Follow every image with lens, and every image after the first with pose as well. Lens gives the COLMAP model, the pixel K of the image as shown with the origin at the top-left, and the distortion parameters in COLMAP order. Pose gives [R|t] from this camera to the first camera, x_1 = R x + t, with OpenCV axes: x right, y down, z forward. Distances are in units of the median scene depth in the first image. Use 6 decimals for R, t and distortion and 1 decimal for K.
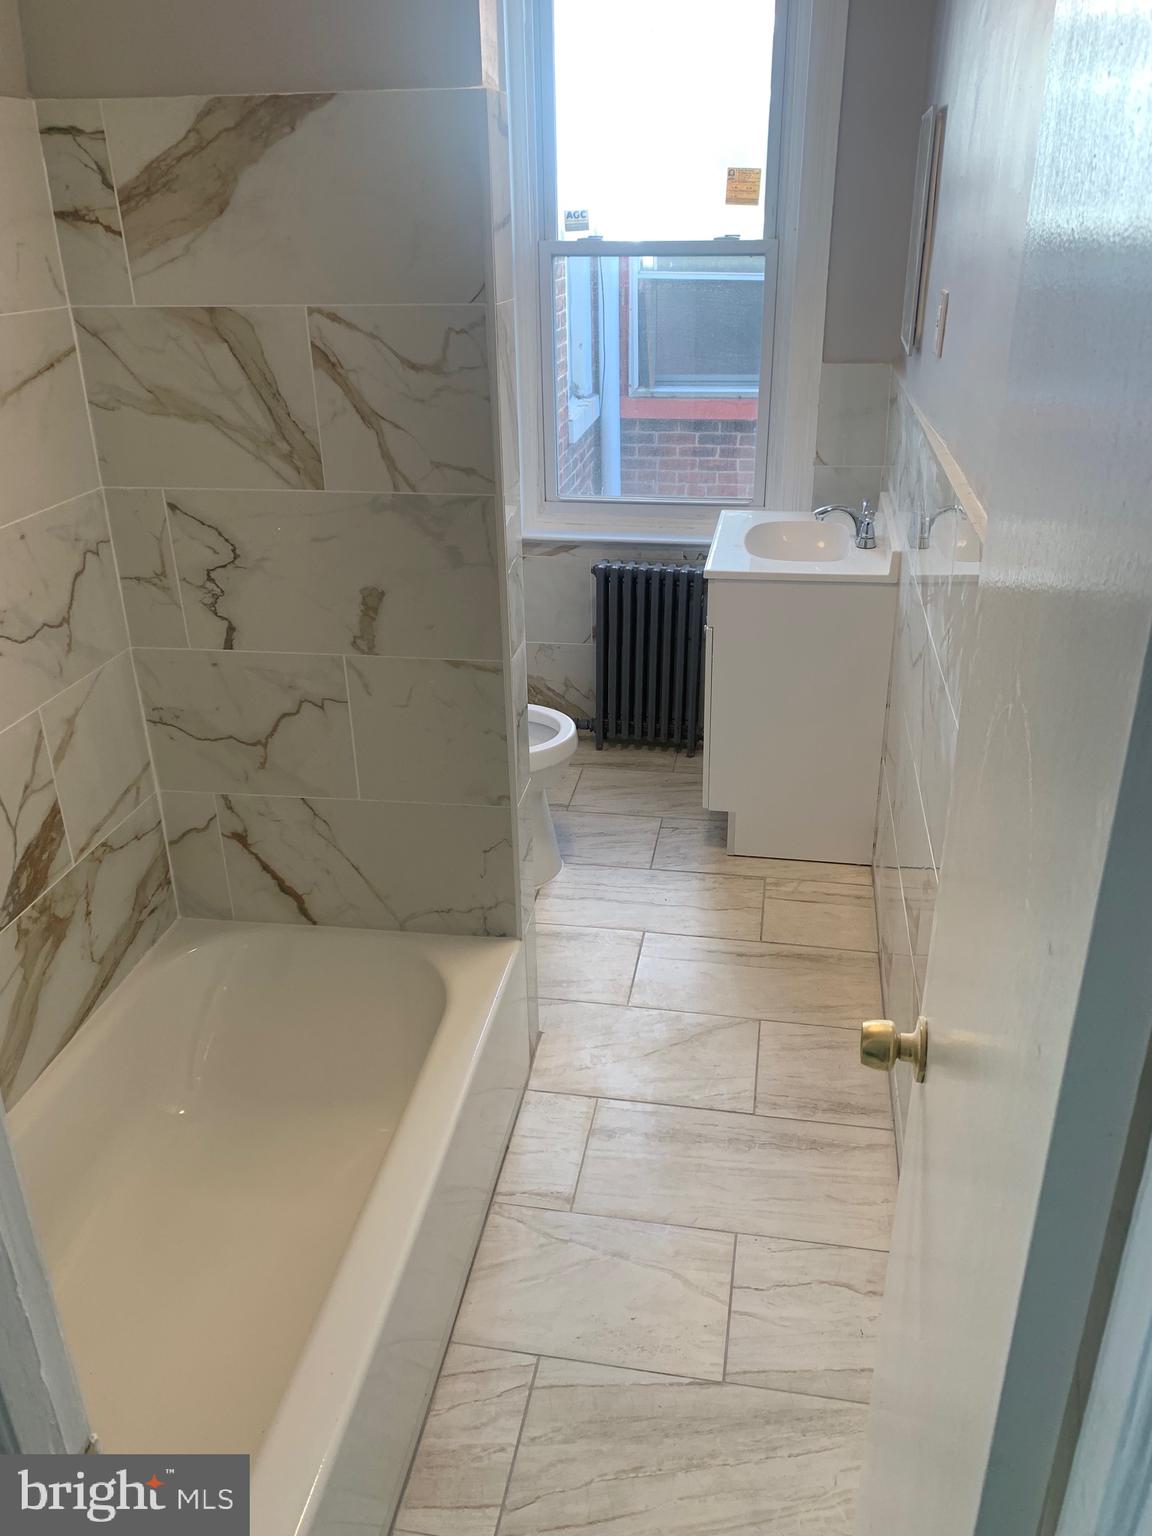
lens RADIAL K [[1194.4, 0, 571.4], [0, 1194.4, 768.1], [0, 0, 1]] dist [0.035789, -0.001981]
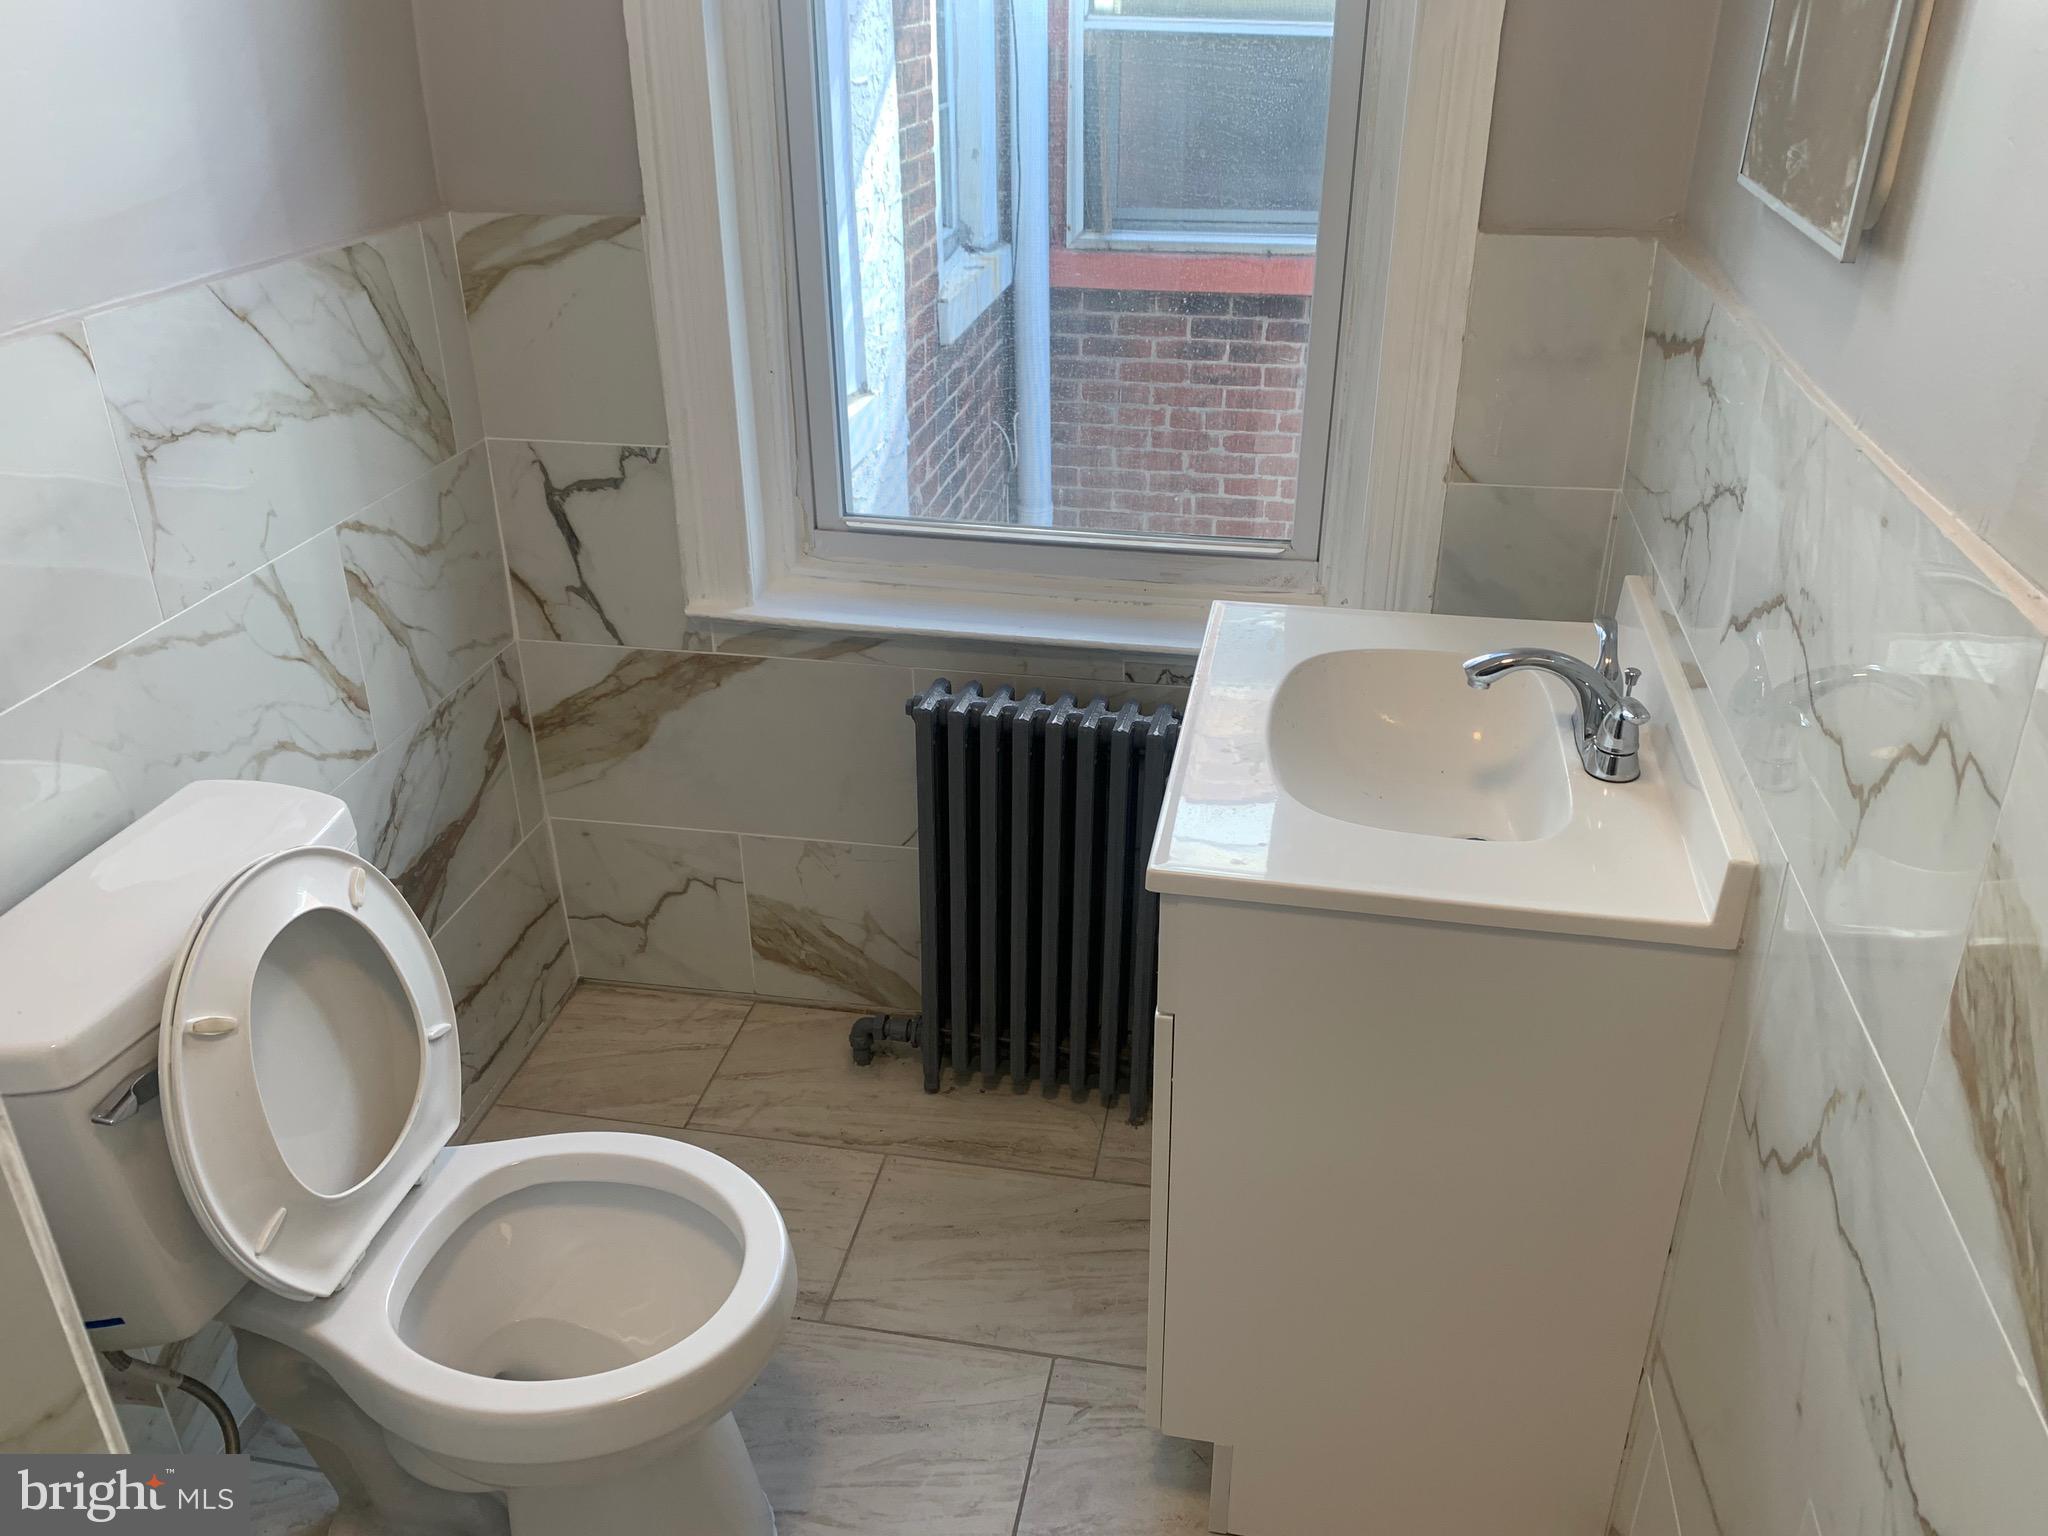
lens RADIAL K [[1592.6, 0, 1028.3], [0, 1592.6, 762.0], [0, 0, 1]] dist [0.035789, -0.001981]
pose [[0.999822, 0.018736, -0.002117, 0.037508], [-0.018652, 0.999232, 0.034457, -0.102421], [0.002761, -0.034411, 0.999404, 0.267641]]
